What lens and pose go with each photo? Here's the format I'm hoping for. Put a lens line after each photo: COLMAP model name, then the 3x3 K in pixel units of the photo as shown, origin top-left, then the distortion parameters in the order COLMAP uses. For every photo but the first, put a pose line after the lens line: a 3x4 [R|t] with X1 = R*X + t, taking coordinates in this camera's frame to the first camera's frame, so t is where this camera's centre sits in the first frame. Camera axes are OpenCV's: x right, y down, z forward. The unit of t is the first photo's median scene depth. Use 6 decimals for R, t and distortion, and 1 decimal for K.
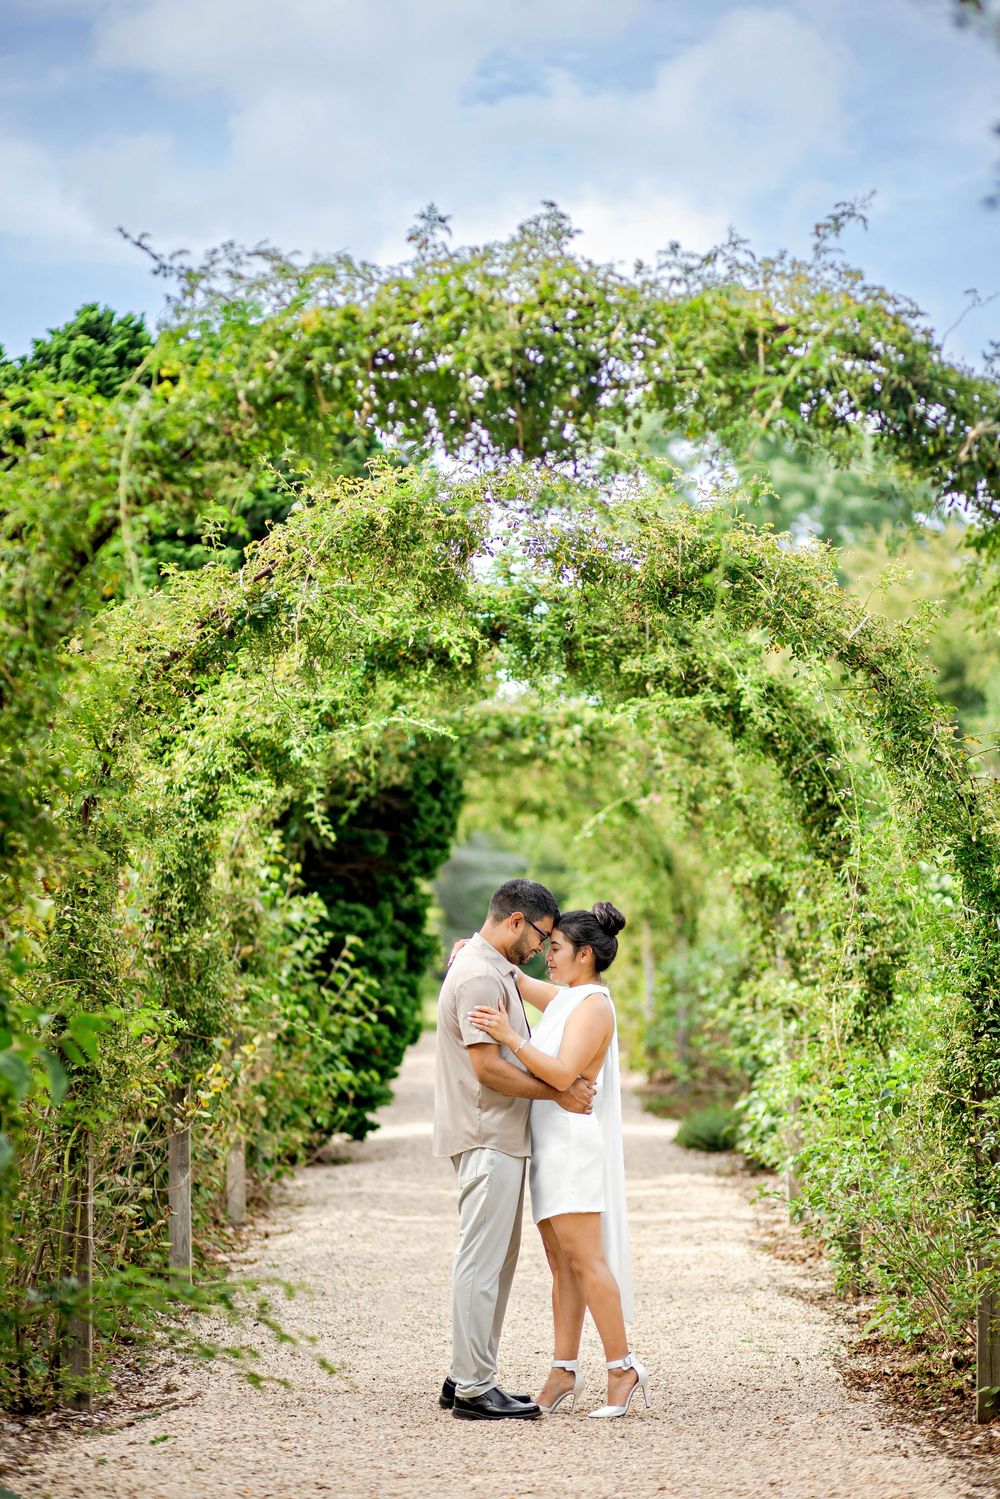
lens RADIAL K [[3675.2, 0, 500.0], [0, 3675.2, 749.5], [0, 0, 1]] dist [0.005455, 0.006746]
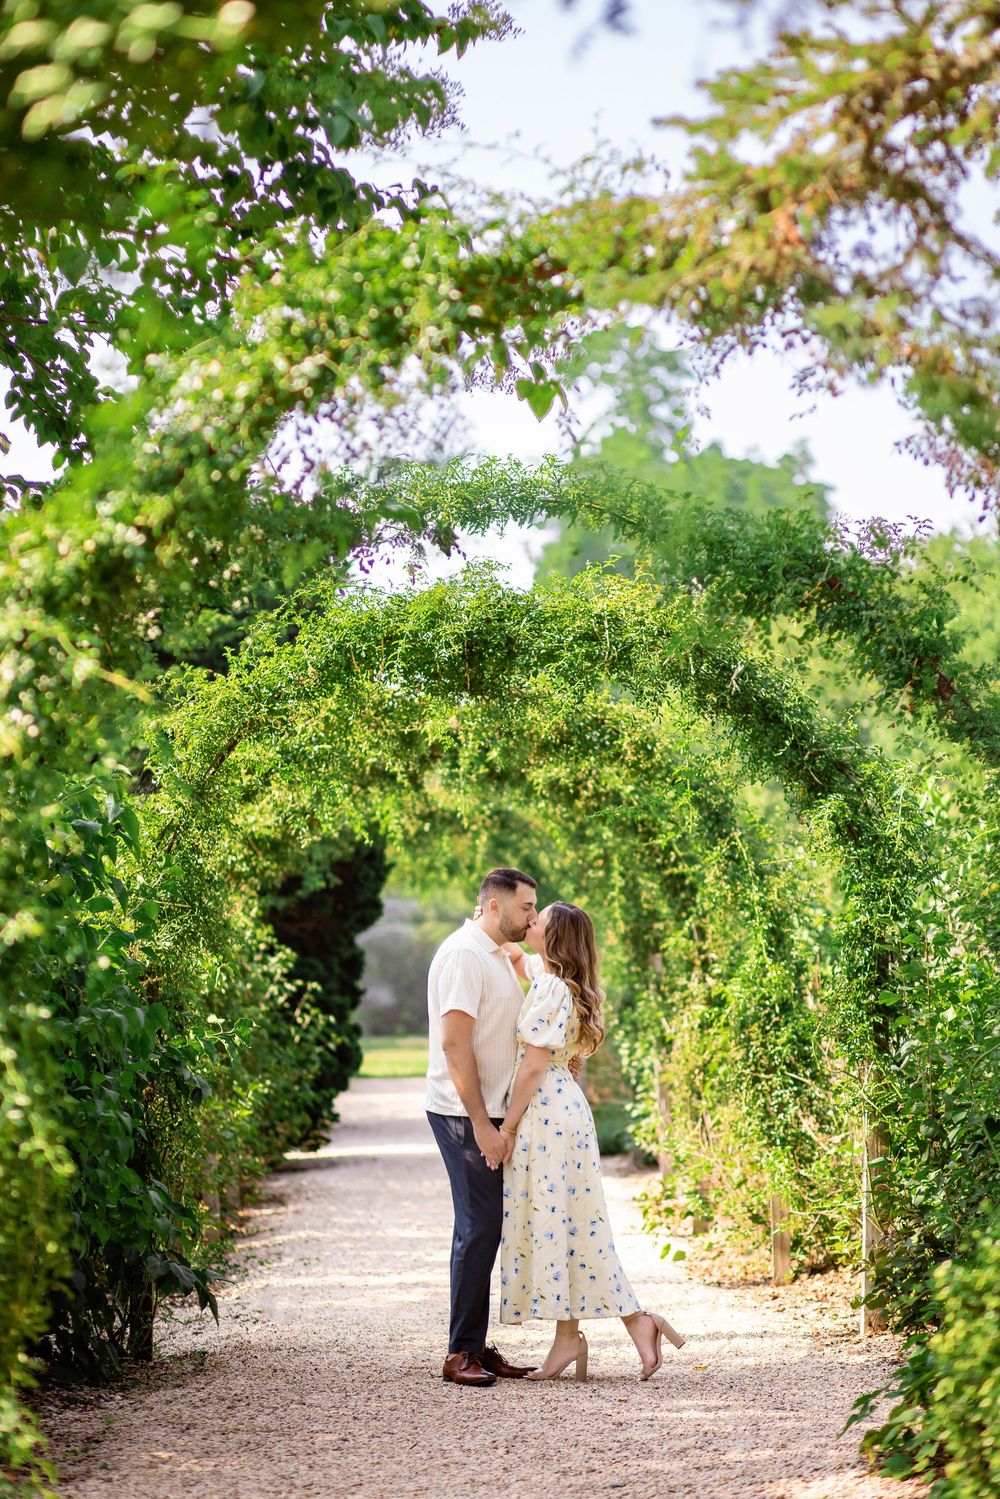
lens RADIAL K [[3675.2, 0, 500.0], [0, 3675.2, 749.5], [0, 0, 1]] dist [0.005455, 0.006746]
pose [[0.999387, -0.020954, 0.028045, -0.010673], [0.021349, 0.999676, -0.013869, -0.010429], [-0.027746, 0.014459, 0.999510, -0.270252]]
